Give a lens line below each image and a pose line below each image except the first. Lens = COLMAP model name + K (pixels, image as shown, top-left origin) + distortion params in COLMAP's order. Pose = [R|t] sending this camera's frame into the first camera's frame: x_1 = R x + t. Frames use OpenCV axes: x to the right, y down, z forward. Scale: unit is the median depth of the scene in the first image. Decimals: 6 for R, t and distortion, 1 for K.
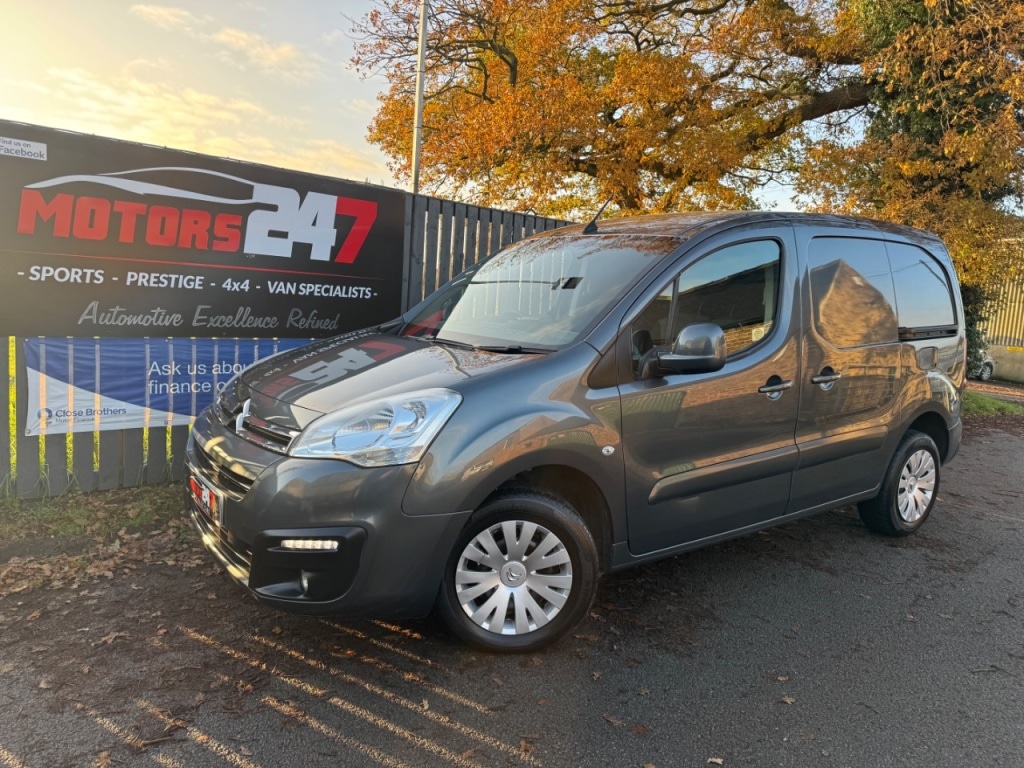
lens RADIAL K [[730.7, 0, 511.7], [0, 730.7, 390.2], [0, 0, 1]] dist [0.023014, -0.024566]
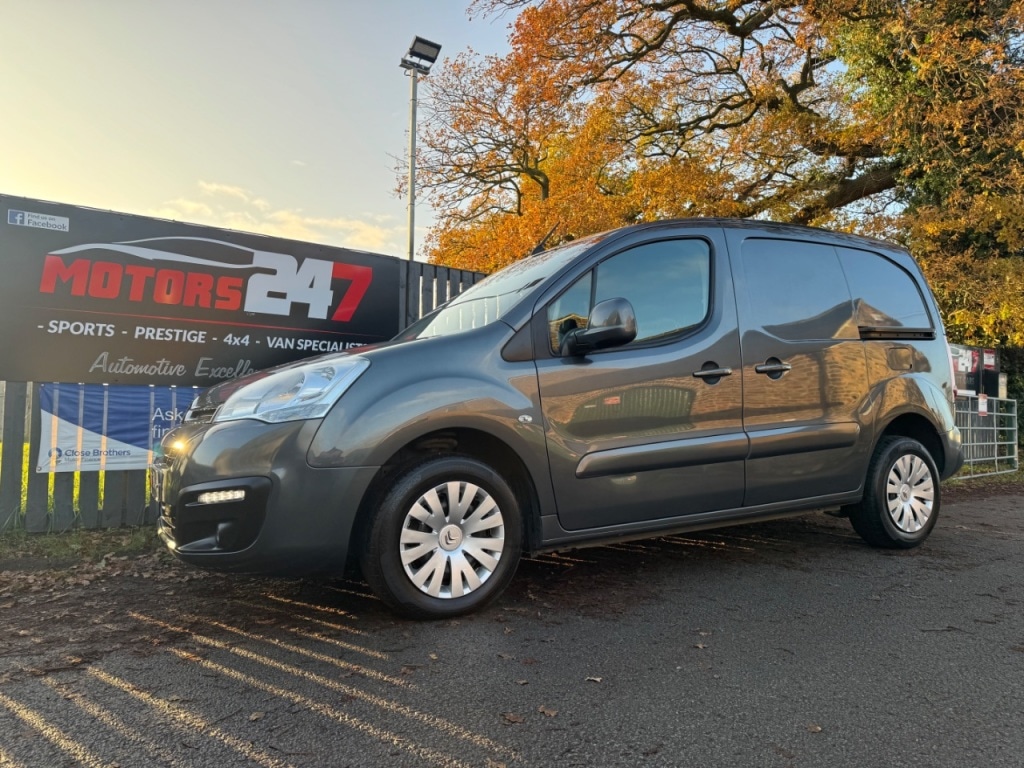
lens RADIAL K [[730.5, 0, 514.1], [0, 730.5, 387.8], [0, 0, 1]] dist [0.036761, -0.043862]
pose [[0.992720, -0.062816, -0.102771, 0.160712], [0.043262, 0.982256, -0.182486, 0.161582], [0.112411, 0.176711, 0.977823, -0.017713]]
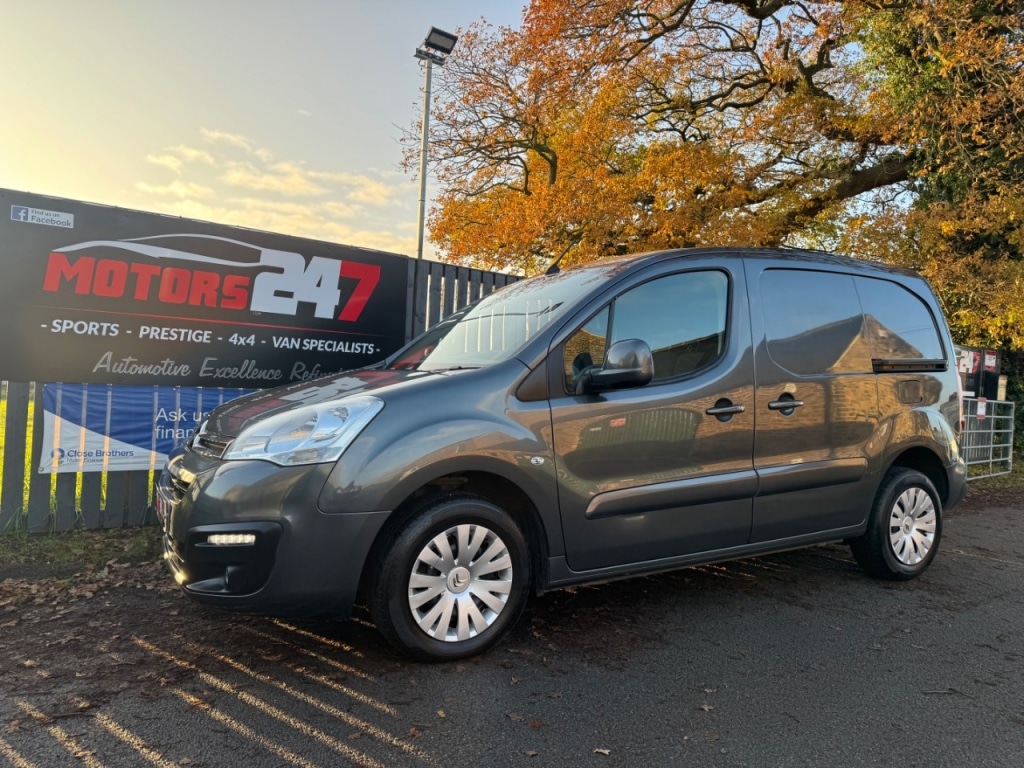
lens RADIAL K [[730.2, 0, 515.1], [0, 730.2, 387.1], [0, 0, 1]] dist [0.033890, -0.037962]
pose [[0.994999, -0.020310, -0.097798, 0.144884], [0.006971, 0.990841, -0.134851, 0.083719], [0.099641, 0.133495, 0.986028, -0.023058]]
